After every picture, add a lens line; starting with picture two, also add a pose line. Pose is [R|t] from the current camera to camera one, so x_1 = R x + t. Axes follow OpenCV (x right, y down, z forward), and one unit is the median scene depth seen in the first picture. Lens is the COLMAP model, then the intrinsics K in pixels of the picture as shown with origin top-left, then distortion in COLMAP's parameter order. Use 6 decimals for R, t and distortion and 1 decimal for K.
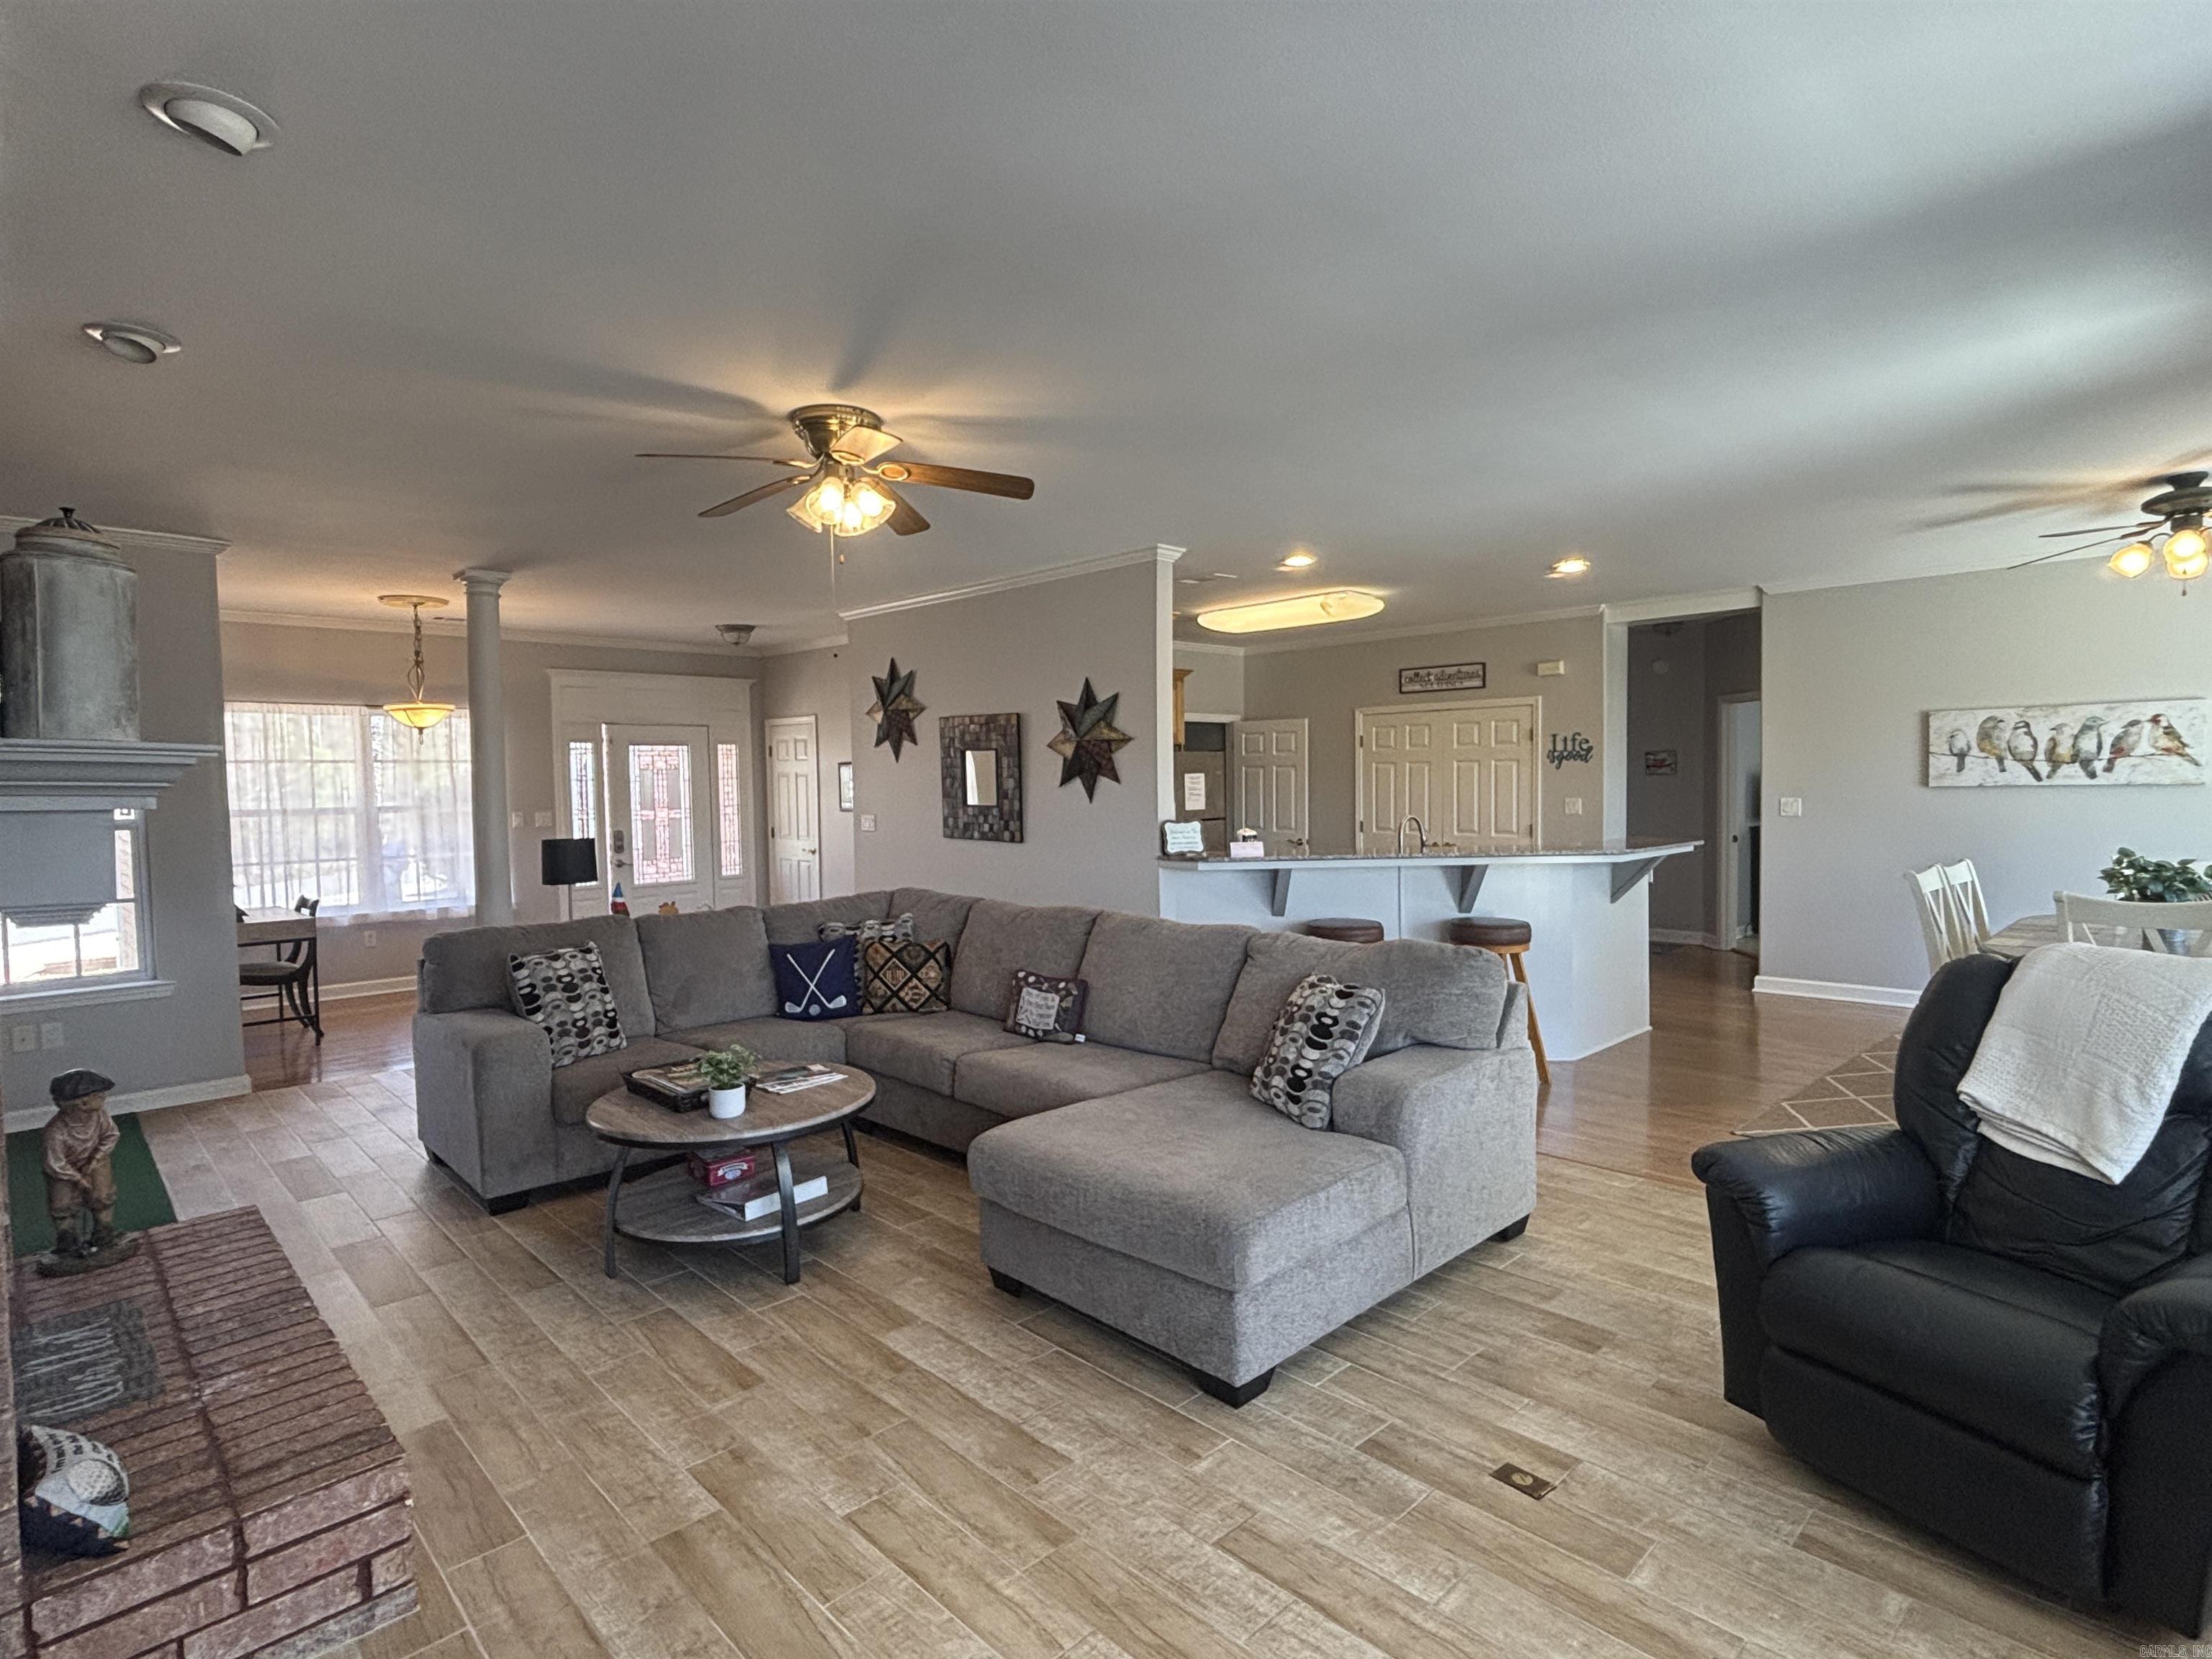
lens RADIAL K [[1118.1, 0, 1110.0], [0, 1118.1, 826.4], [0, 0, 1]] dist [0.000056, 0.003447]
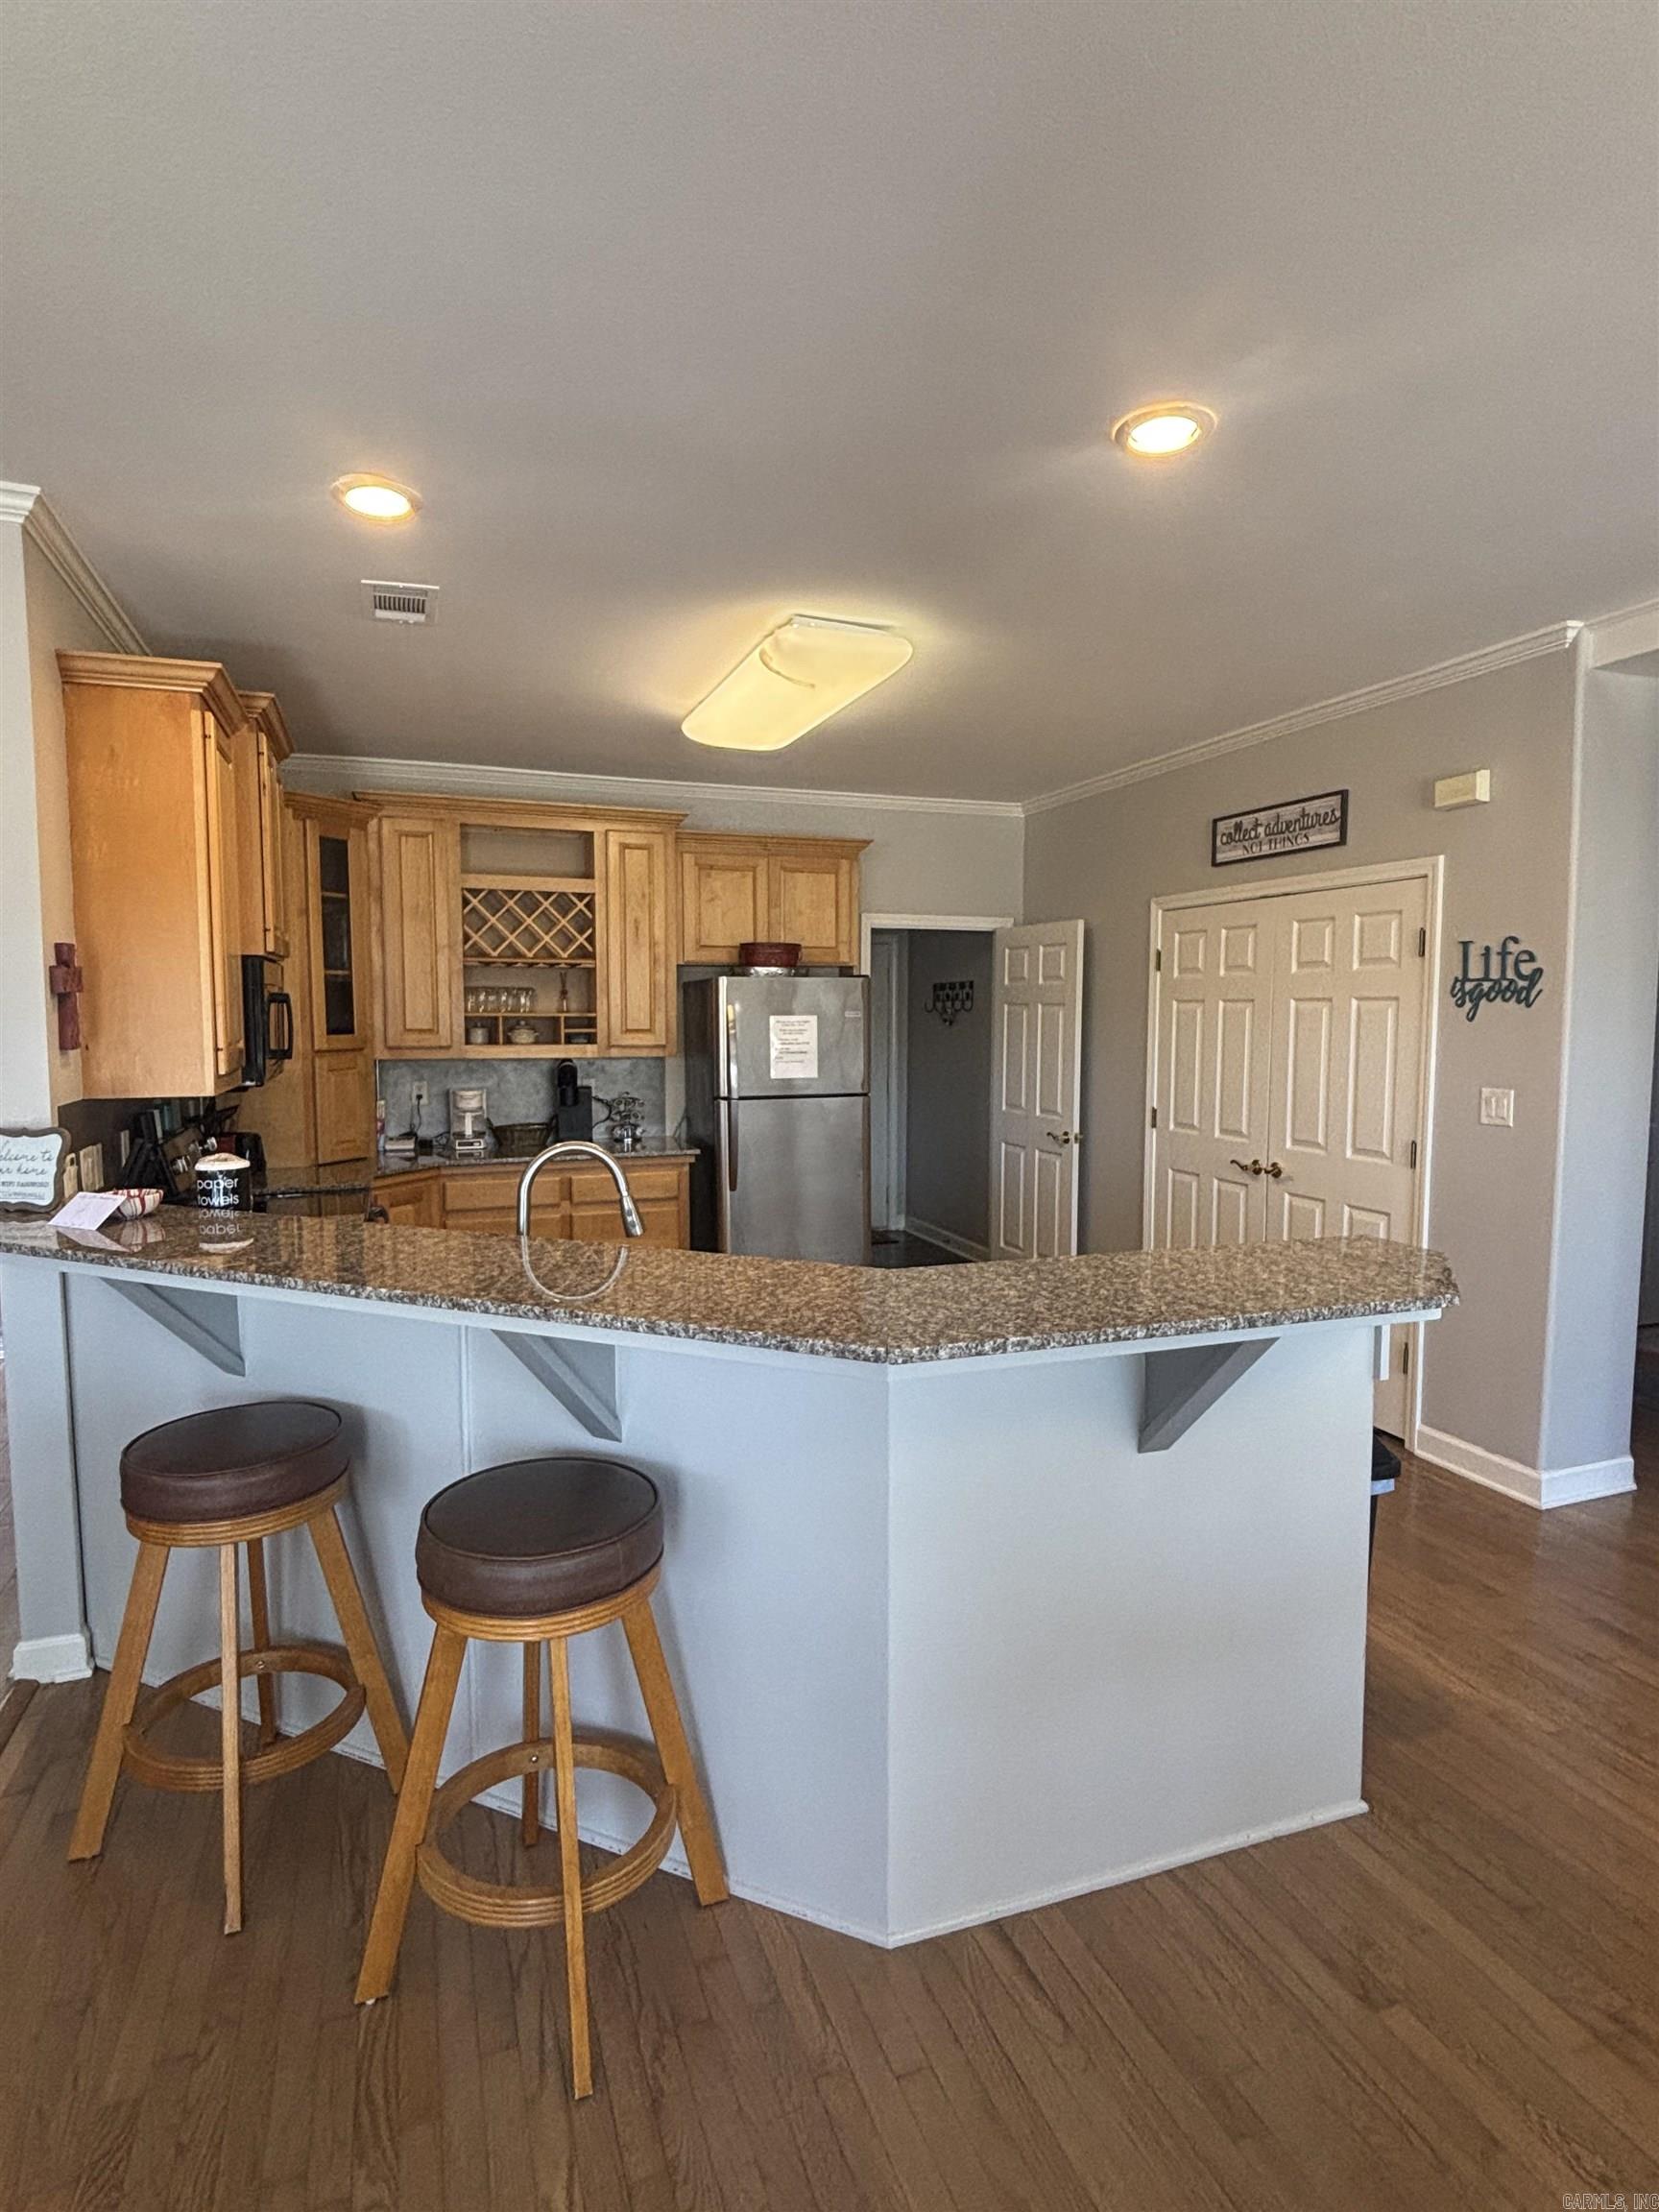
lens RADIAL K [[1182.3, 0, 829.5], [0, 1182.3, 1106.7], [0, 0, 1]] dist [-0.004666, -0.000592]
pose [[0.912962, 0.048139, -0.405194, 0.343331], [-0.032104, 0.998413, 0.046279, -0.029244], [0.406779, -0.029243, 0.913059, 0.452134]]
